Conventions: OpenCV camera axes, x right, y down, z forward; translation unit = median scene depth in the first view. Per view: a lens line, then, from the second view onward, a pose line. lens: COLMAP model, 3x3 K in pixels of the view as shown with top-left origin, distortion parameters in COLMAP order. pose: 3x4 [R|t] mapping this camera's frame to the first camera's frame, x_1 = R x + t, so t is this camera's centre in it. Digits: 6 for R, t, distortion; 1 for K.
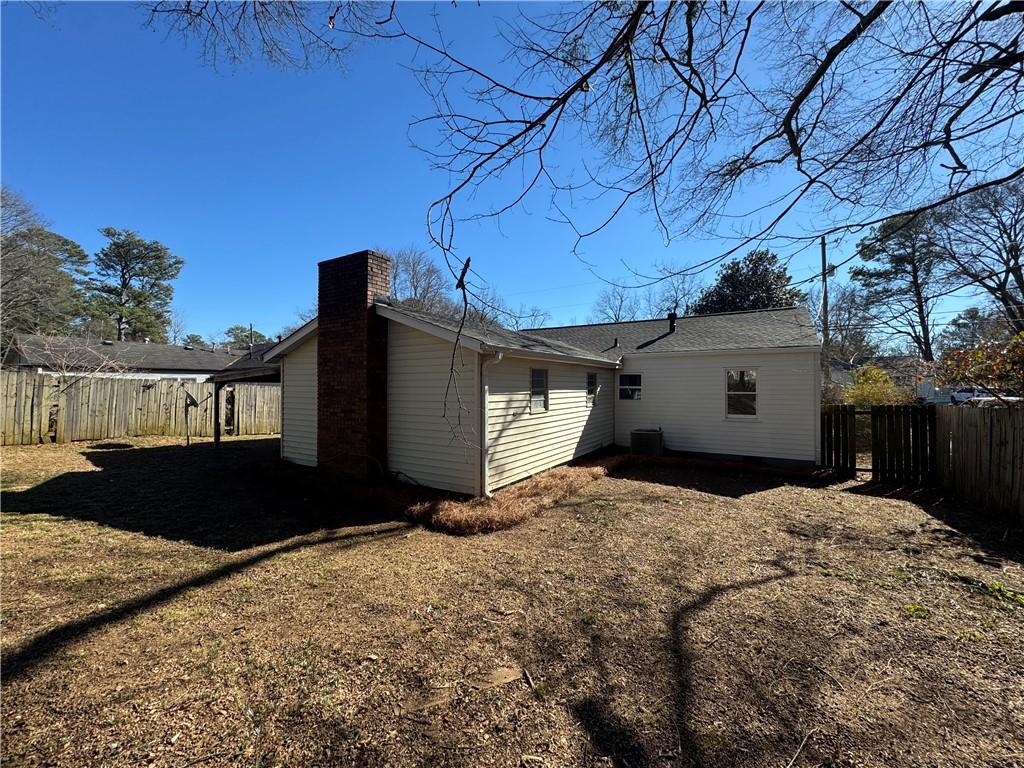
lens RADIAL K [[407.2, 0, 512.5], [0, 407.2, 379.0], [0, 0, 1]] dist [-0.003410, 0.000092]
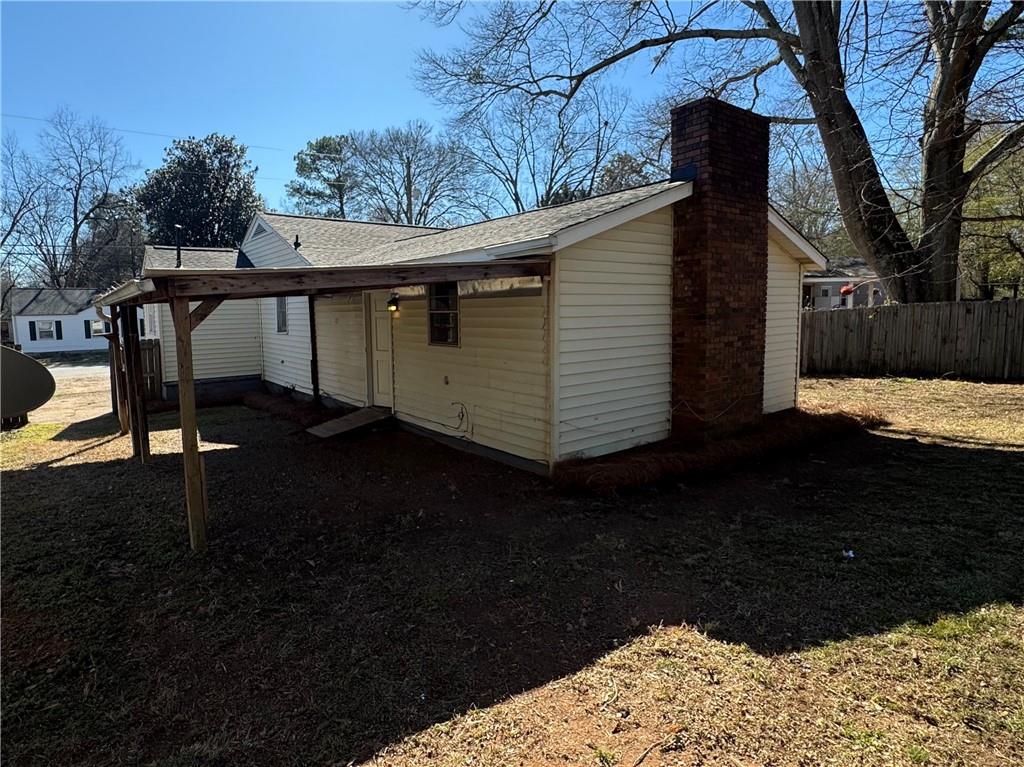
lens RADIAL K [[563.3, 0, 503.5], [0, 563.3, 360.9], [0, 0, 1]] dist [-0.020117, -0.000622]
pose [[0.338630, -0.090612, 0.936546, -1.429972], [0.005522, 0.995526, 0.094322, 0.023370], [-0.940903, -0.026769, 0.337616, 1.031936]]
